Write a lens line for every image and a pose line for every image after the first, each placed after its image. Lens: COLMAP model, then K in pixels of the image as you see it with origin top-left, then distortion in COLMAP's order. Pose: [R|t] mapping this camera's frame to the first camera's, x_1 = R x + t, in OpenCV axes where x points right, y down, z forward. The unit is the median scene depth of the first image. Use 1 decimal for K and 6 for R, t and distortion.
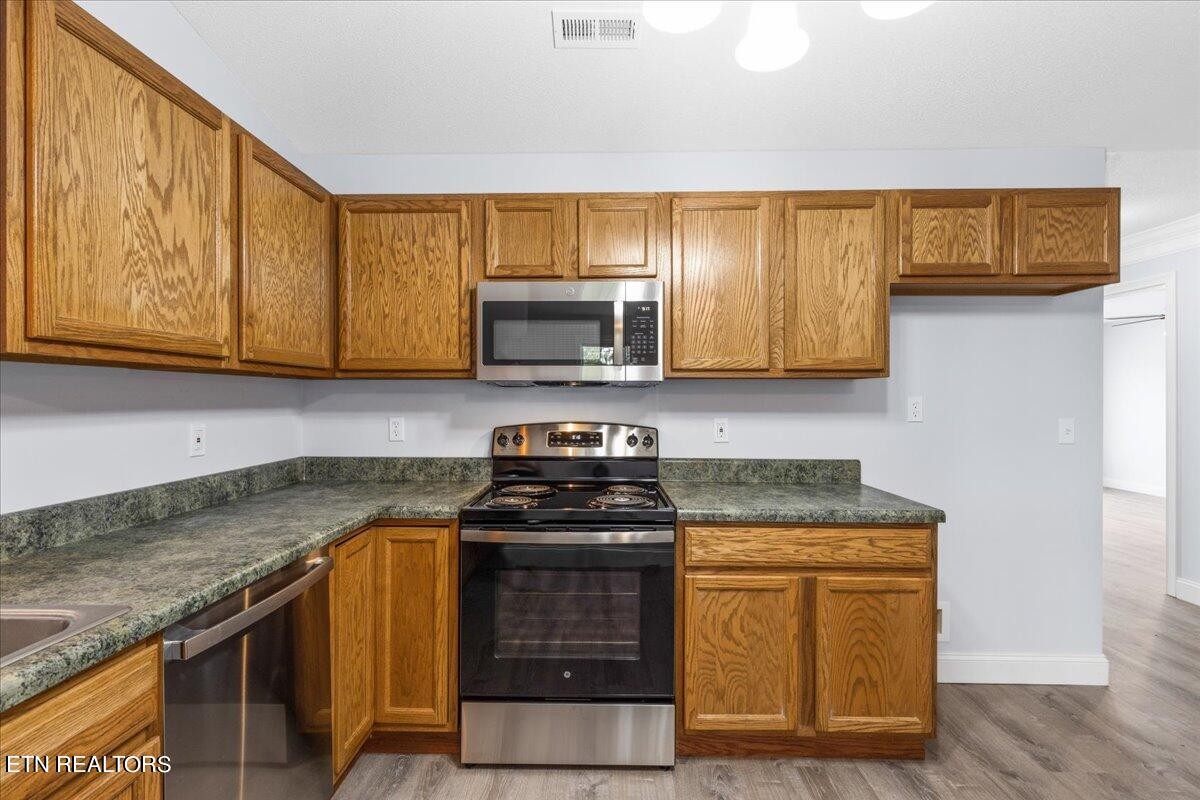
lens RADIAL K [[538.1, 0, 592.6], [0, 538.1, 395.1], [0, 0, 1]] dist [0.007753, -0.001844]
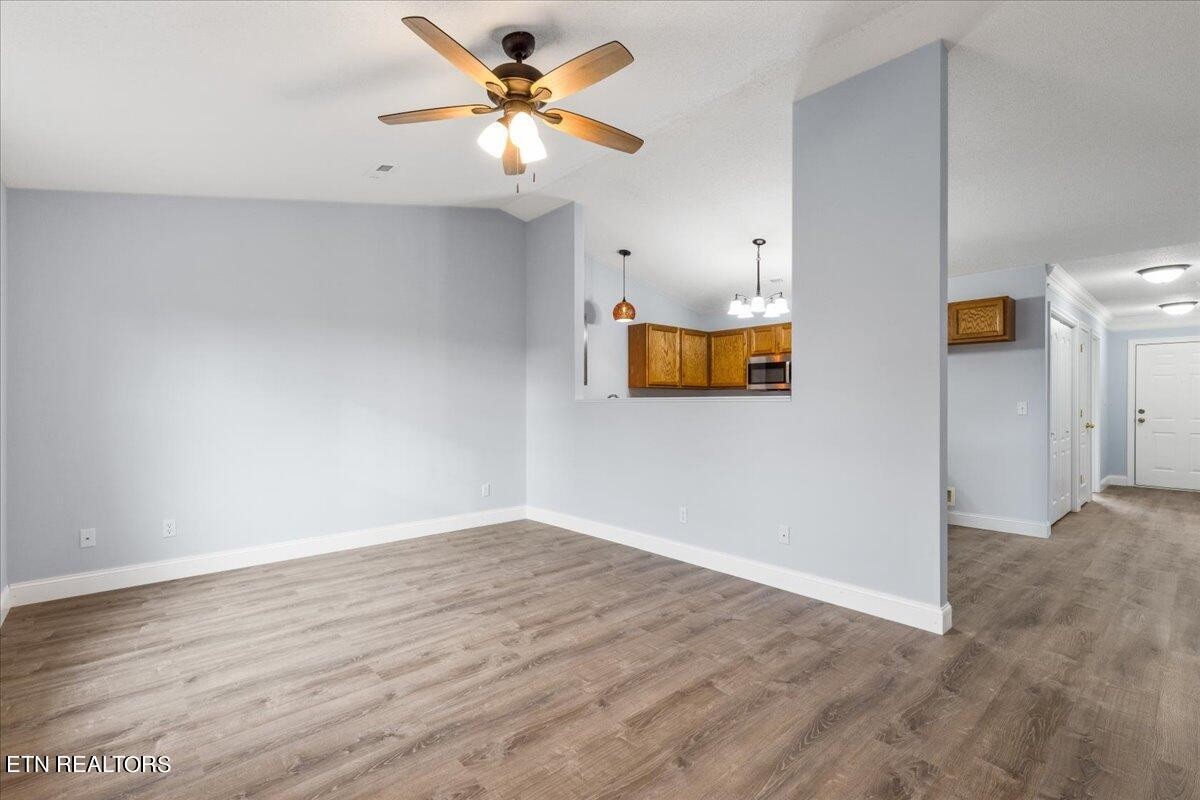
lens RADIAL K [[538.1, 0, 596.1], [0, 538.1, 407.5], [0, 0, 1]] dist [0.007753, -0.001844]
pose [[0.682999, 0.005229, -0.730401, 1.625556], [0.003589, 0.999938, 0.010515, 0.046438], [0.730411, -0.009803, 0.682938, -1.950173]]
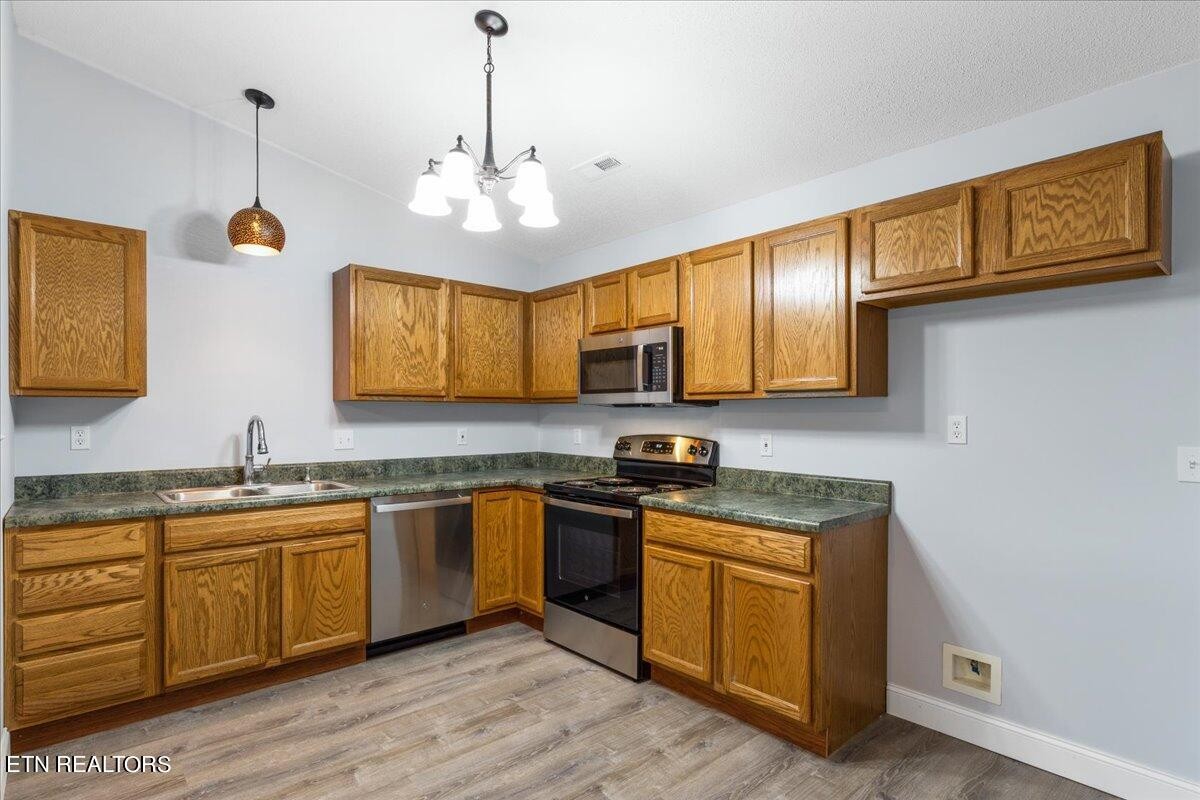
lens RADIAL K [[608.4, 0, 595.5], [0, 608.4, 414.2], [0, 0, 1]] dist [-0.001922, -0.001060]
pose [[0.677819, 0.000609, -0.735228, 1.200732], [0.002600, 0.999991, 0.003225, -0.004488], [0.735224, -0.004097, 0.677812, -0.138532]]
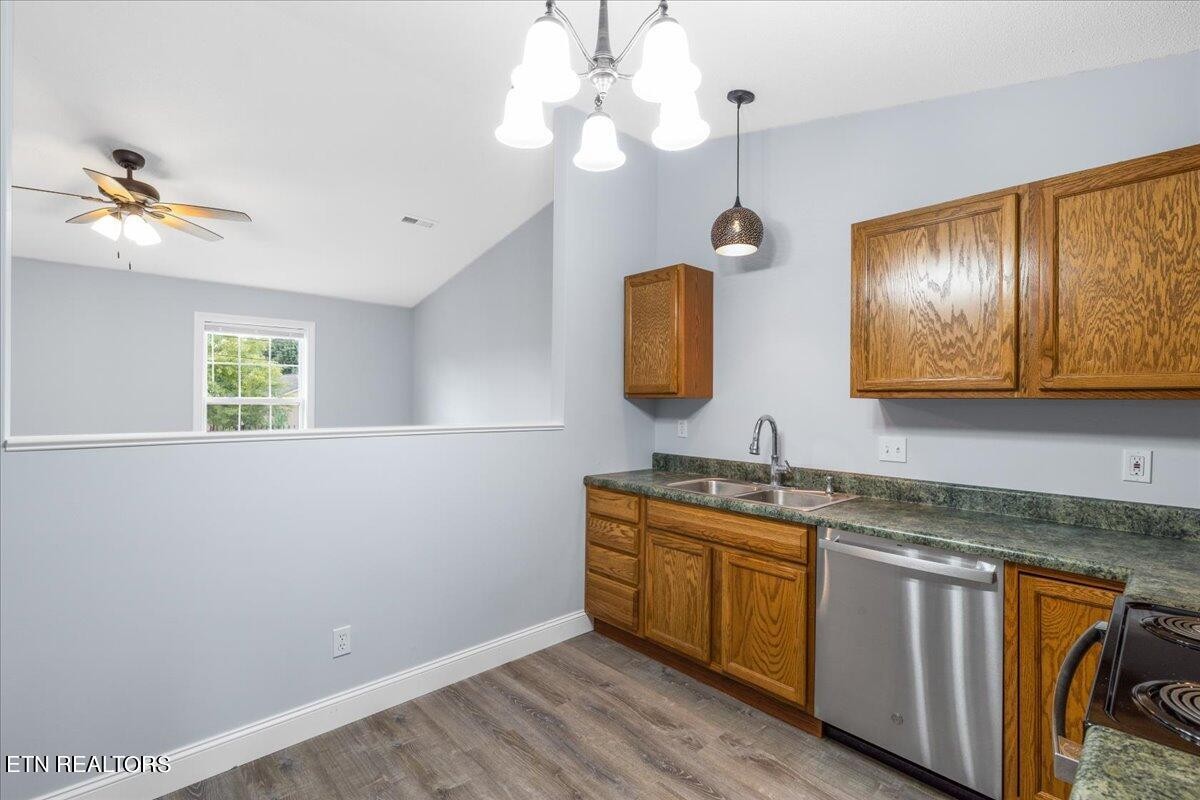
lens RADIAL K [[538.1, 0, 590.6], [0, 538.1, 398.9], [0, 0, 1]] dist [0.007753, -0.001844]
pose [[-0.722471, -0.009253, -0.691339, 0.693436], [-0.005998, 0.999957, -0.007115, -0.027941], [0.691375, -0.000993, -0.722495, 1.011246]]
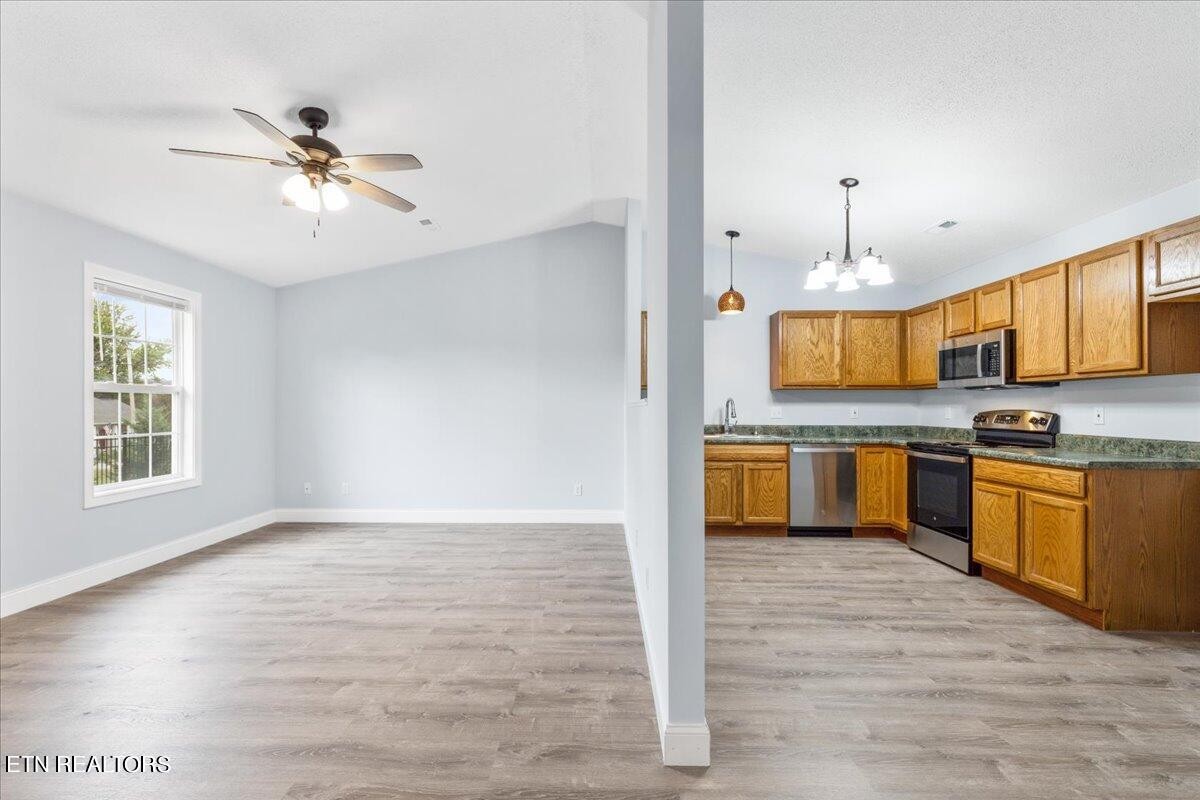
lens RADIAL K [[538.1, 0, 591.9], [0, 538.1, 406.6], [0, 0, 1]] dist [0.007753, -0.001844]
pose [[0.005446, -0.004076, -0.999977, 2.139136], [0.002538, 0.999989, -0.004062, 0.057124], [0.999982, -0.002516, 0.005457, -0.427178]]
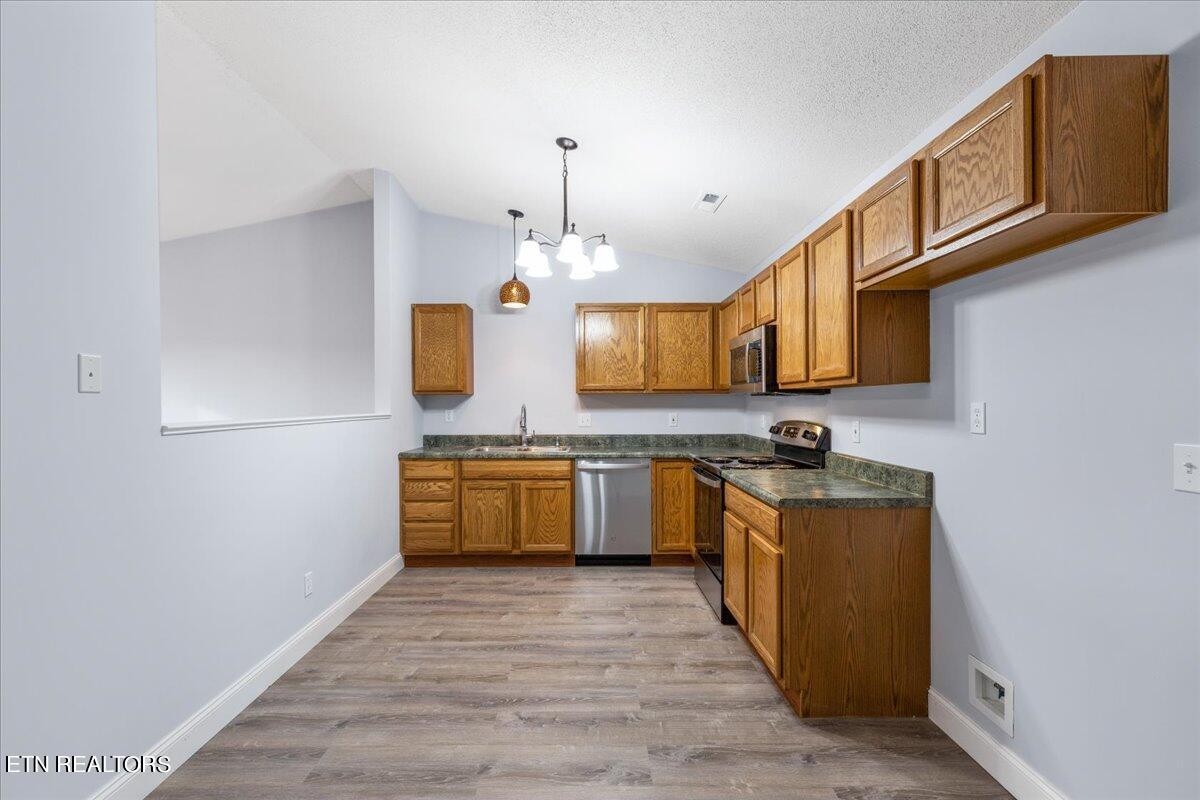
lens RADIAL K [[538.1, 0, 591.6], [0, 538.1, 406.1], [0, 0, 1]] dist [0.007753, -0.001844]
pose [[0.027256, 0.005270, -0.999615, 1.774724], [0.008257, 0.999951, 0.005497, 0.000105], [0.999594, -0.008404, 0.027211, 0.538153]]
